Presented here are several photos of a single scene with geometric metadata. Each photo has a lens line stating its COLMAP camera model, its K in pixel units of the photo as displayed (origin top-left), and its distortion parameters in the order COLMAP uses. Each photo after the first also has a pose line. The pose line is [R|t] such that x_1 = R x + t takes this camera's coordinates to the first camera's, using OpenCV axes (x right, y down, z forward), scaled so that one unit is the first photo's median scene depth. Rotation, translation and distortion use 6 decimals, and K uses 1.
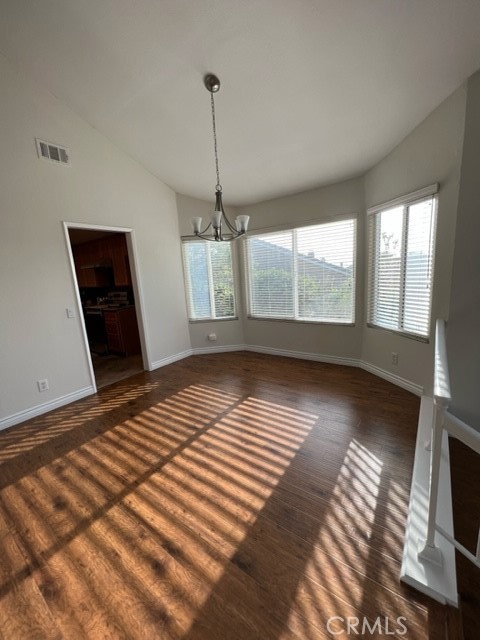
lens RADIAL K [[255.8, 0, 240.5], [0, 255.8, 320.6], [0, 0, 1]] dist [-0.002204, -0.000428]
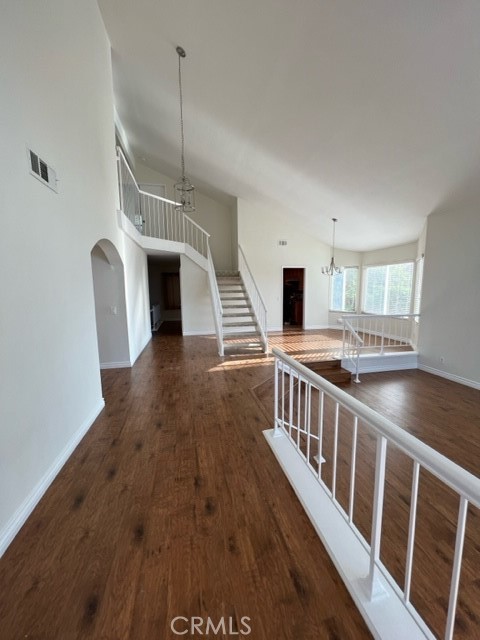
lens RADIAL K [[255.8, 0, 242.1], [0, 255.8, 321.4], [0, 0, 1]] dist [-0.002204, -0.000428]
pose [[0.753136, 0.137701, -0.643292, 0.744235], [-0.156061, 0.987332, 0.028637, 0.171799], [0.639086, 0.078825, 0.765086, -1.184898]]
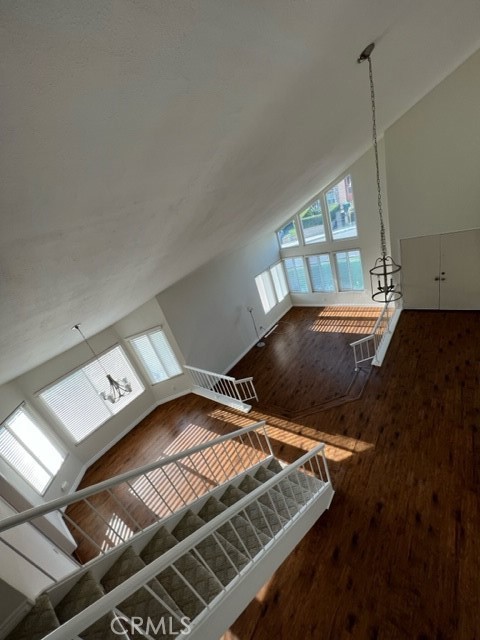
lens RADIAL K [[255.8, 0, 242.2], [0, 255.8, 322.7], [0, 0, 1]] dist [-0.002204, -0.000428]
pose [[0.038214, -0.369679, 0.928373, -1.111525], [0.458706, 0.831873, 0.312371, -0.674437], [-0.887766, 0.413913, 0.201363, -0.212436]]
